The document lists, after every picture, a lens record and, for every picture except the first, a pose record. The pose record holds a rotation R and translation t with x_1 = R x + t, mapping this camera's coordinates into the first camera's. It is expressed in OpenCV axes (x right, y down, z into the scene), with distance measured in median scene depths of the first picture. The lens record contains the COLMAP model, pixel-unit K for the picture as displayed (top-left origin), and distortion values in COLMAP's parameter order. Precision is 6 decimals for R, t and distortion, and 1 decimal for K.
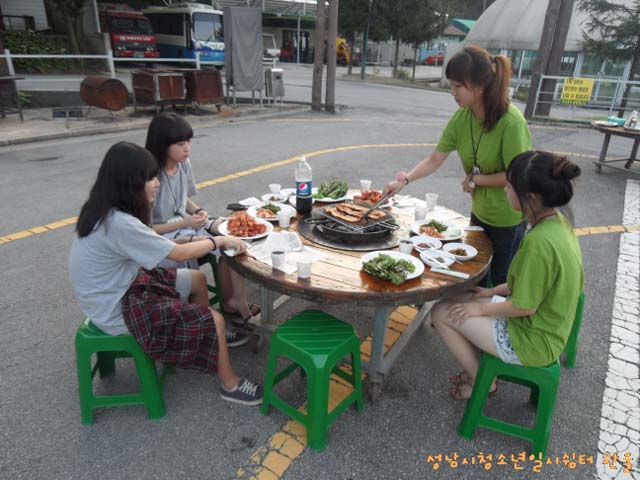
lens RADIAL K [[457.7, 0, 320.0], [0, 457.7, 240.0], [0, 0, 1]] dist [0.008242, -0.009583]
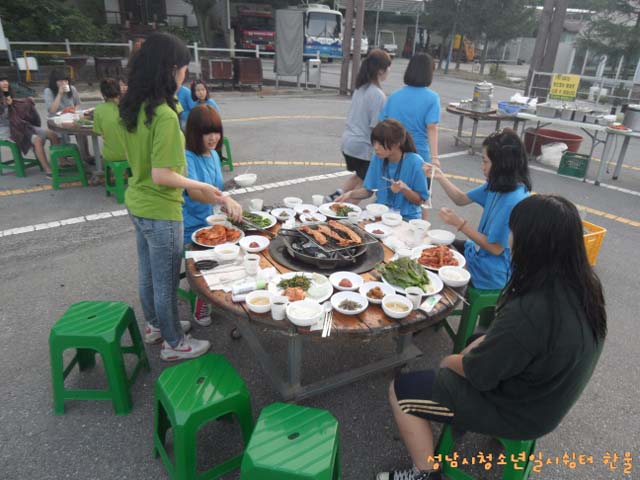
lens RADIAL K [[457.7, 0, 320.0], [0, 457.7, 240.0], [0, 0, 1]] dist [0.008242, -0.009583]
pose [[0.932711, 0.154606, -0.325803, 0.262585], [-0.152232, 0.987796, 0.032935, 0.045296], [0.326918, 0.018879, 0.944864, -0.107827]]
